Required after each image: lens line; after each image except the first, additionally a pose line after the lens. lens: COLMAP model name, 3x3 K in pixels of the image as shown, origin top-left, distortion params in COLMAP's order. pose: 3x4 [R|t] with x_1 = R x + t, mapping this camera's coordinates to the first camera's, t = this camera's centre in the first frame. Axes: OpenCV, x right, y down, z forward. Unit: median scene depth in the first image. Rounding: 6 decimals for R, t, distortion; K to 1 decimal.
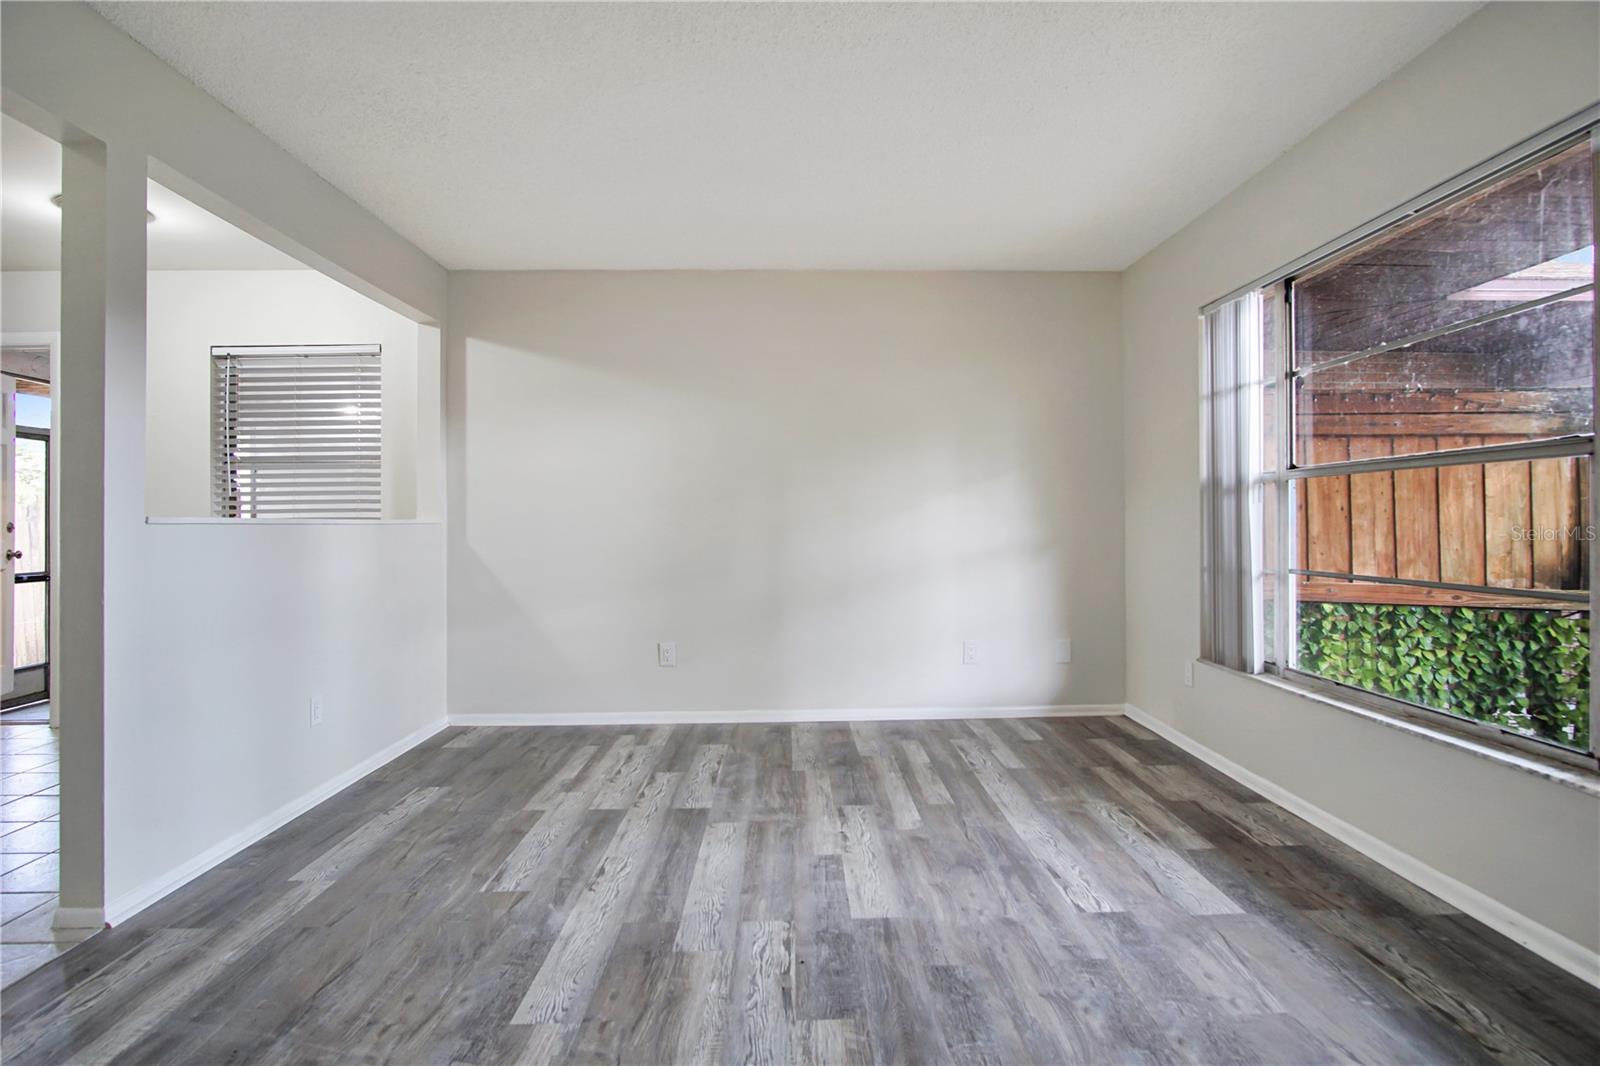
lens RADIAL K [[868.2, 0, 804.0], [0, 868.2, 529.2], [0, 0, 1]] dist [-0.016372, 0.003185]
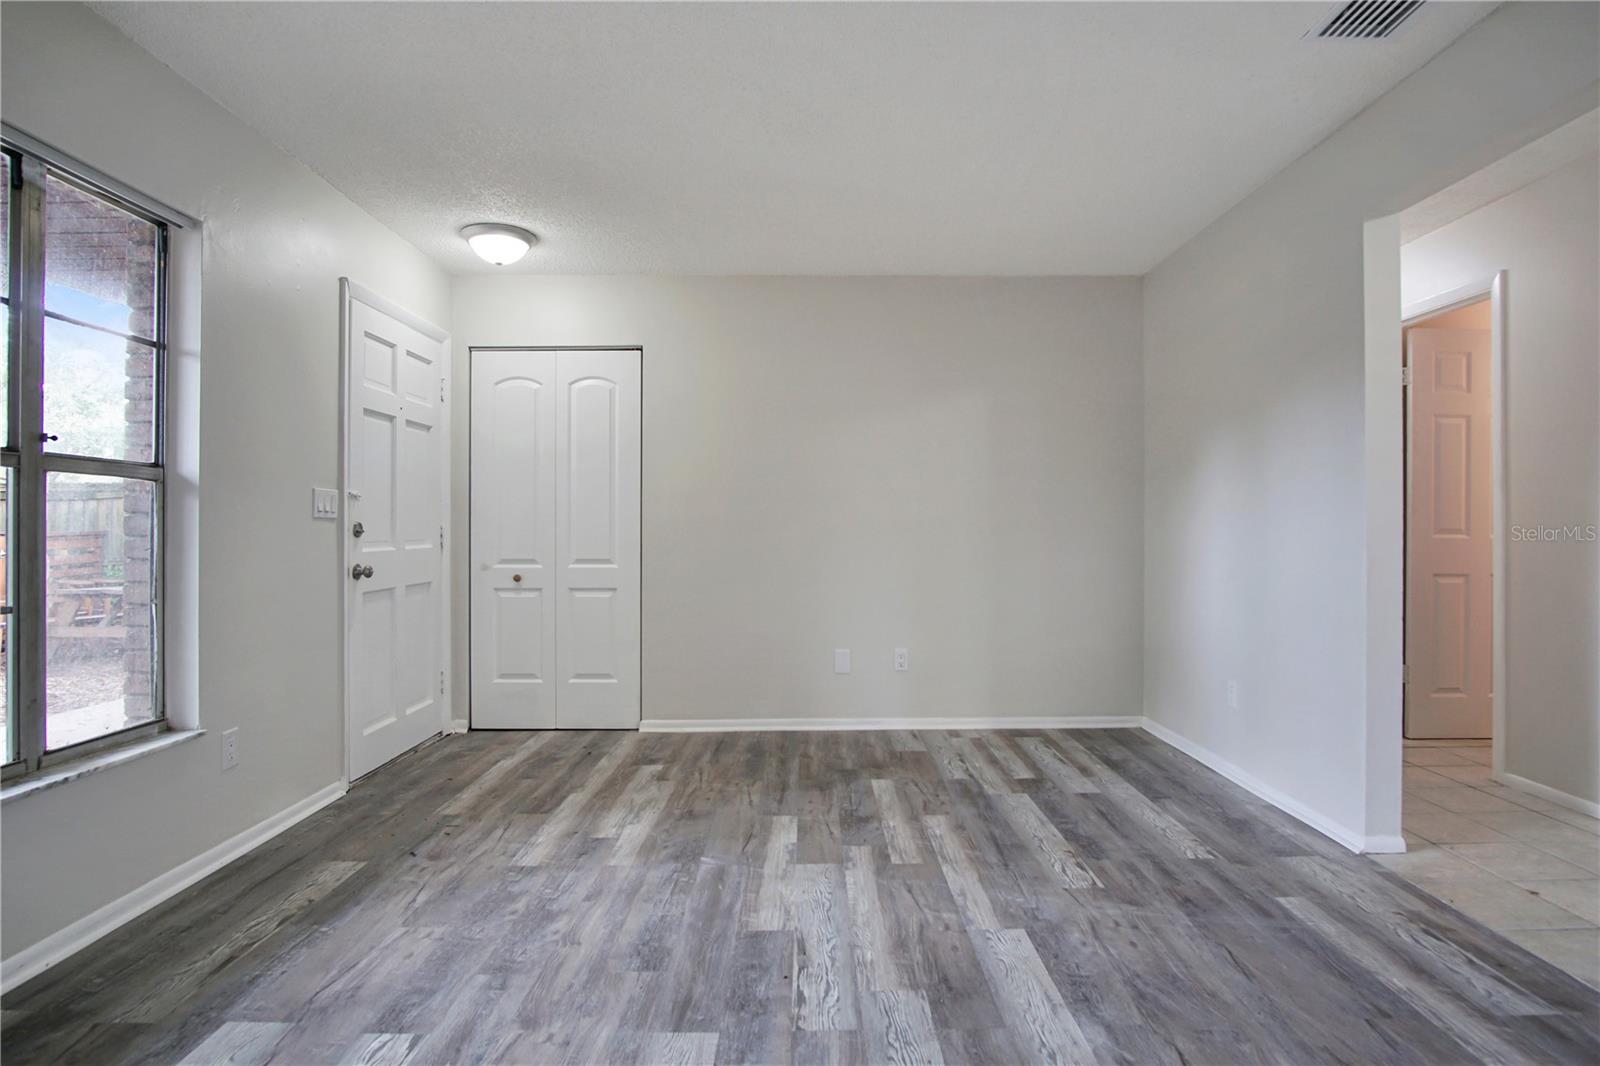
lens RADIAL K [[868.2, 0, 800.7], [0, 868.2, 527.3], [0, 0, 1]] dist [-0.016372, 0.003185]
pose [[-0.999687, 0.012033, 0.021921, -0.046368], [0.012009, 0.999927, -0.001193, -0.007726], [-0.021934, -0.000930, -0.999759, 1.971177]]
